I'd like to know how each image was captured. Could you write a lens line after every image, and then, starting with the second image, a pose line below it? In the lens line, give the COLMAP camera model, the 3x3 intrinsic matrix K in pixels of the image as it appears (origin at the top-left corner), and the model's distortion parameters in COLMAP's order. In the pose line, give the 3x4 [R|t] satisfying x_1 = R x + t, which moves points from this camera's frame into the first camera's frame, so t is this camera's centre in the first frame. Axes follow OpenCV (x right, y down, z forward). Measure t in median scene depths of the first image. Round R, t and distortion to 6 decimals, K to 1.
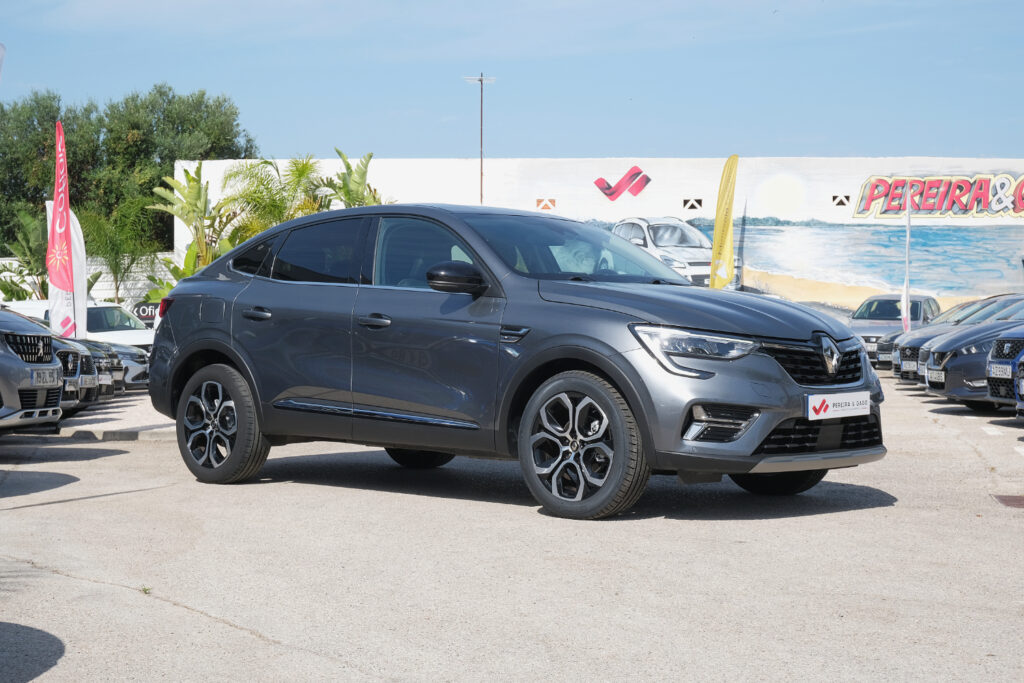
lens RADIAL K [[1619.9, 0, 512.0], [0, 1619.9, 341.5], [0, 0, 1]] dist [-0.020011, 0.010025]
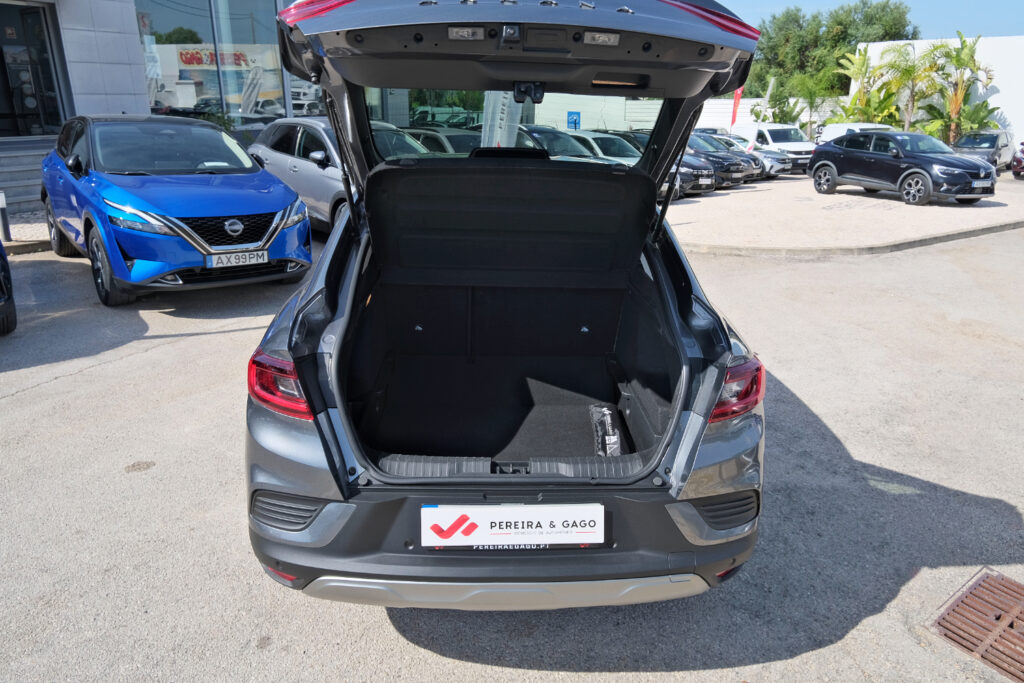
lens RADIAL K [[676.8, 0, 512.0], [0, 676.8, 341.5], [0, 0, 1]] dist [-0.002998, 0.002730]
pose [[0.741067, 0.234404, -0.629185, 0.064364], [-0.032236, 0.948422, 0.315368, -0.021903], [0.670657, -0.213427, 0.710400, 0.132074]]
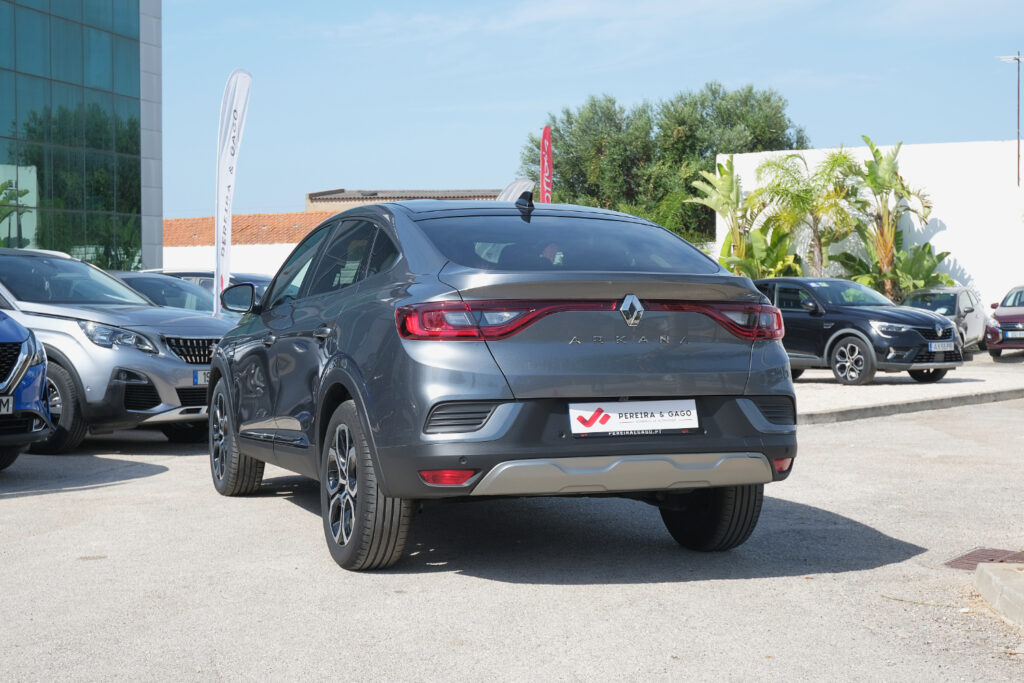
lens RADIAL K [[1532.7, 0, 499.0], [0, 1532.7, 354.8], [0, 0, 1]] dist [0.017757, -0.081863]
pose [[0.909318, 0.013799, -0.415873, 0.083614], [-0.004594, 0.999722, 0.023127, -0.004636], [0.416077, -0.019120, 0.909129, 0.035888]]
